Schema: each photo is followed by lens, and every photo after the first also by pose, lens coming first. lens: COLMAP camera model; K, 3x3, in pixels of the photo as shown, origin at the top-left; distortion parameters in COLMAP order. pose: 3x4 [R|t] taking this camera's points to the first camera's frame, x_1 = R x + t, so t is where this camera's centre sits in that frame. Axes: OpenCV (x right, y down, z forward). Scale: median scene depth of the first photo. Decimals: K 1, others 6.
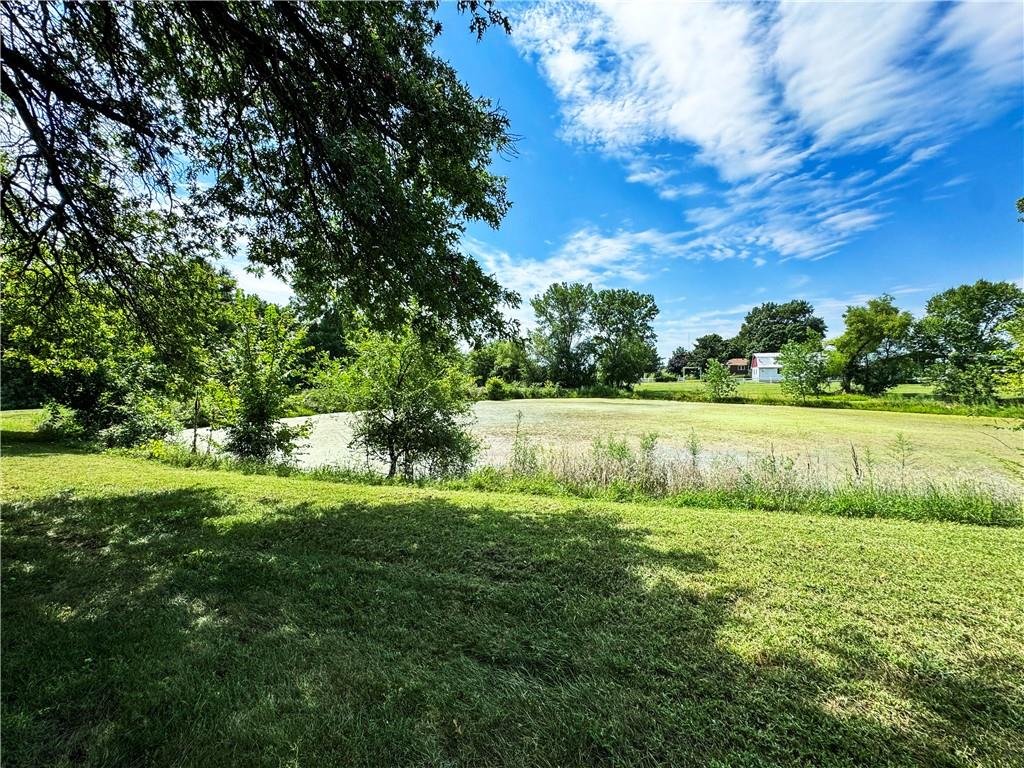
lens RADIAL K [[415.1, 0, 508.1], [0, 415.1, 384.2], [0, 0, 1]] dist [-0.003365, 0.000692]
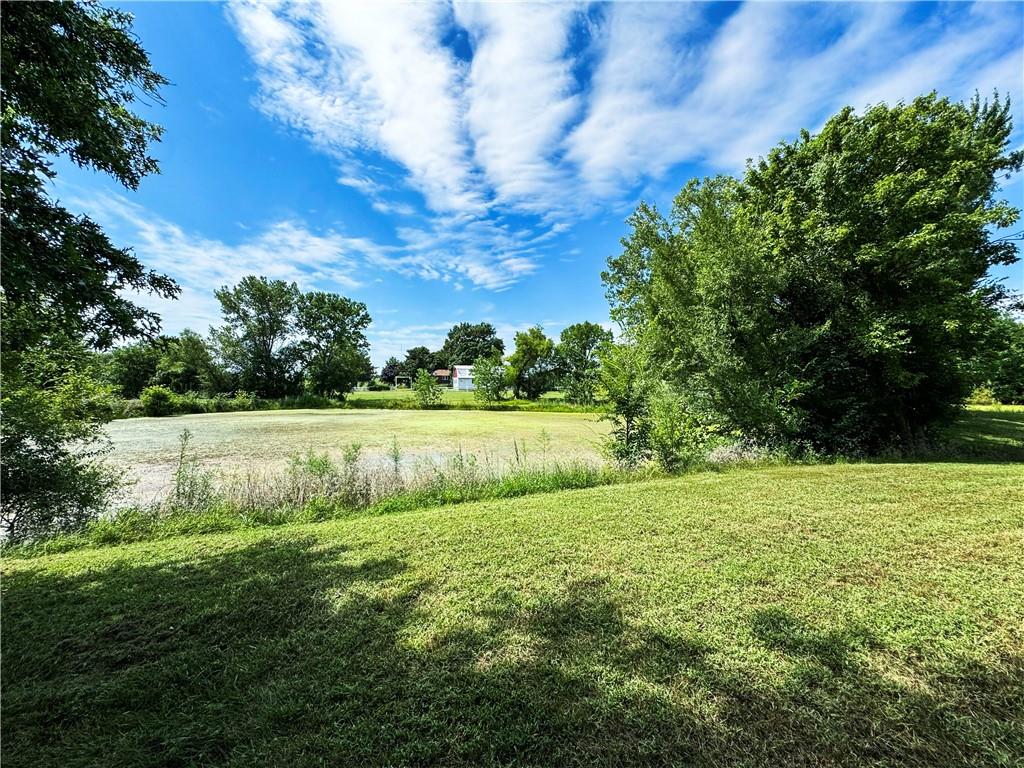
lens RADIAL K [[415.1, 0, 514.3], [0, 415.1, 390.1], [0, 0, 1]] dist [-0.003365, 0.000692]
pose [[0.780110, -0.004535, 0.625626, 0.003864], [0.008908, 0.999953, -0.003860, -0.000453], [-0.625579, 0.008584, 0.780113, -0.000348]]
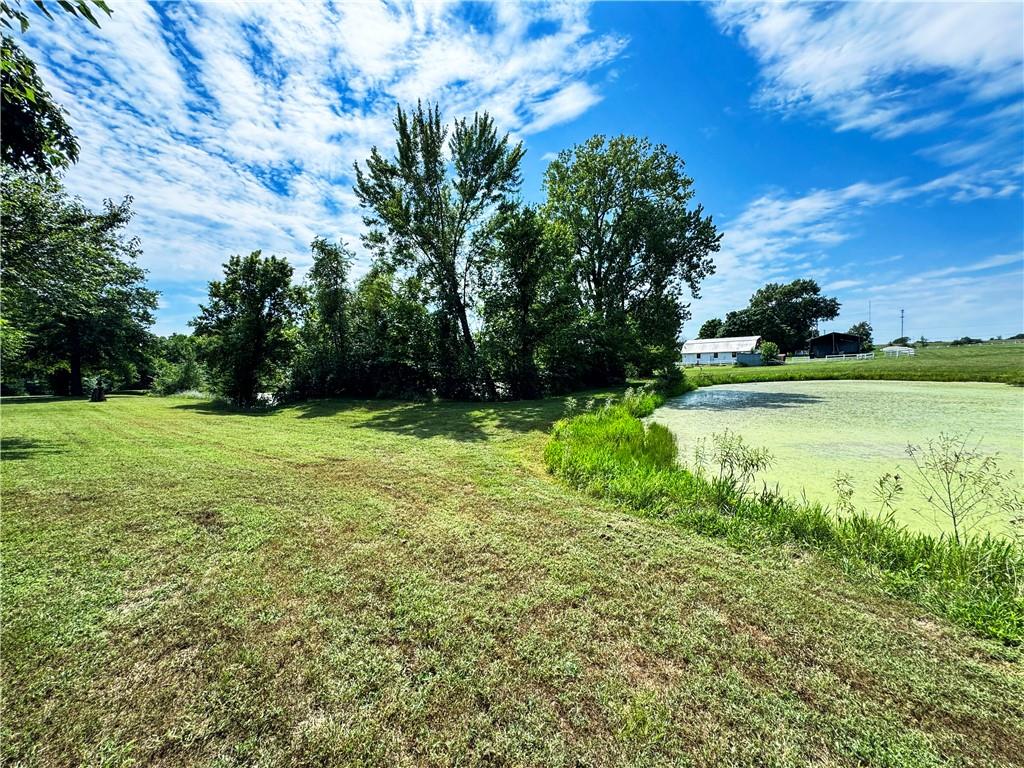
lens RADIAL K [[415.1, 0, 497.8], [0, 415.1, 383.7], [0, 0, 1]] dist [-0.003365, 0.000692]
pose [[0.939733, -0.019193, -0.341370, -0.219745], [0.028851, 0.999314, 0.023235, -0.002886], [0.340690, -0.031683, 0.939642, -0.182298]]
